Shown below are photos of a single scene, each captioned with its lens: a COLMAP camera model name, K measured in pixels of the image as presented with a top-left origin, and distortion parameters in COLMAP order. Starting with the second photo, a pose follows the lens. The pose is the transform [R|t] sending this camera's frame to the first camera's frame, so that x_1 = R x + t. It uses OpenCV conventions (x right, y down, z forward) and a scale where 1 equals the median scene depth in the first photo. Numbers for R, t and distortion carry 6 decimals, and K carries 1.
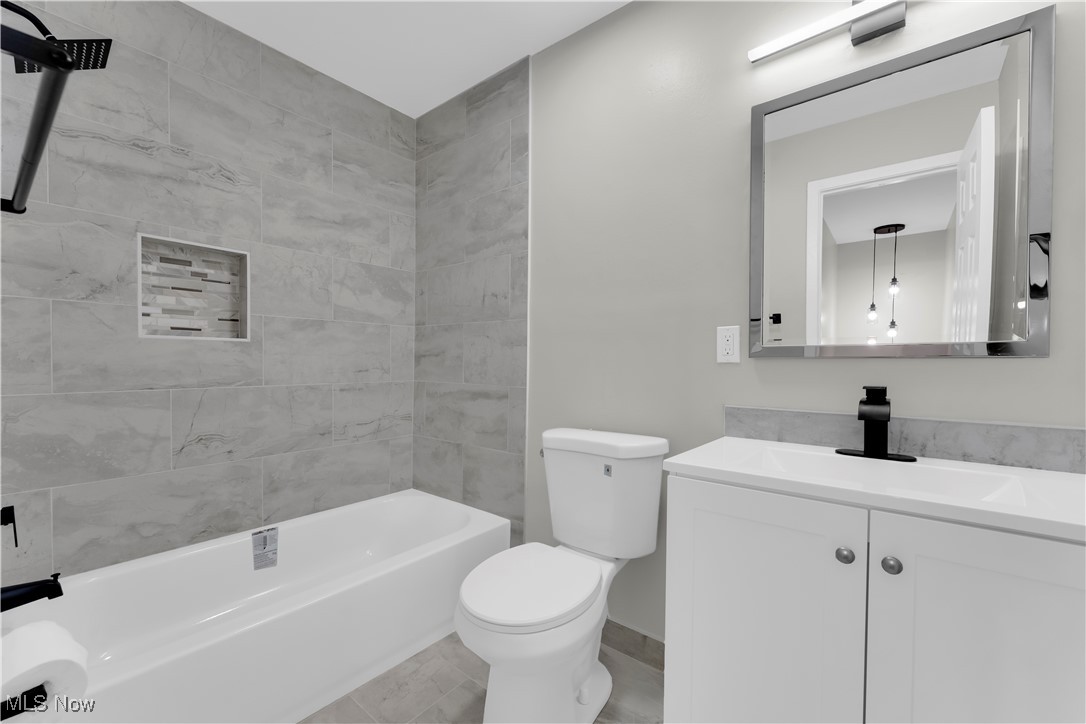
lens RADIAL K [[443.0, 0, 544.3], [0, 443.0, 368.8], [0, 0, 1]] dist [0.002746, -0.000473]
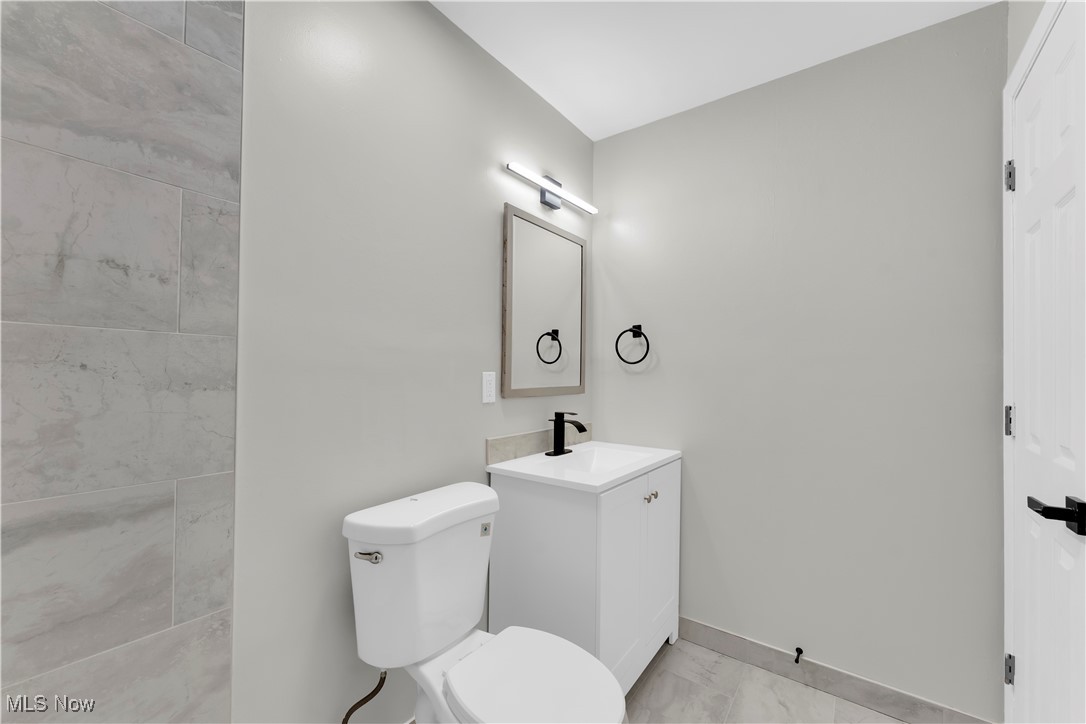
lens RADIAL K [[443.0, 0, 540.4], [0, 443.0, 367.7], [0, 0, 1]] dist [0.002746, -0.000473]
pose [[-0.043972, 0.003425, 0.999027, -0.553830], [-0.000805, 0.999994, -0.003464, -0.073707], [-0.999032, -0.000956, -0.043969, 0.653009]]
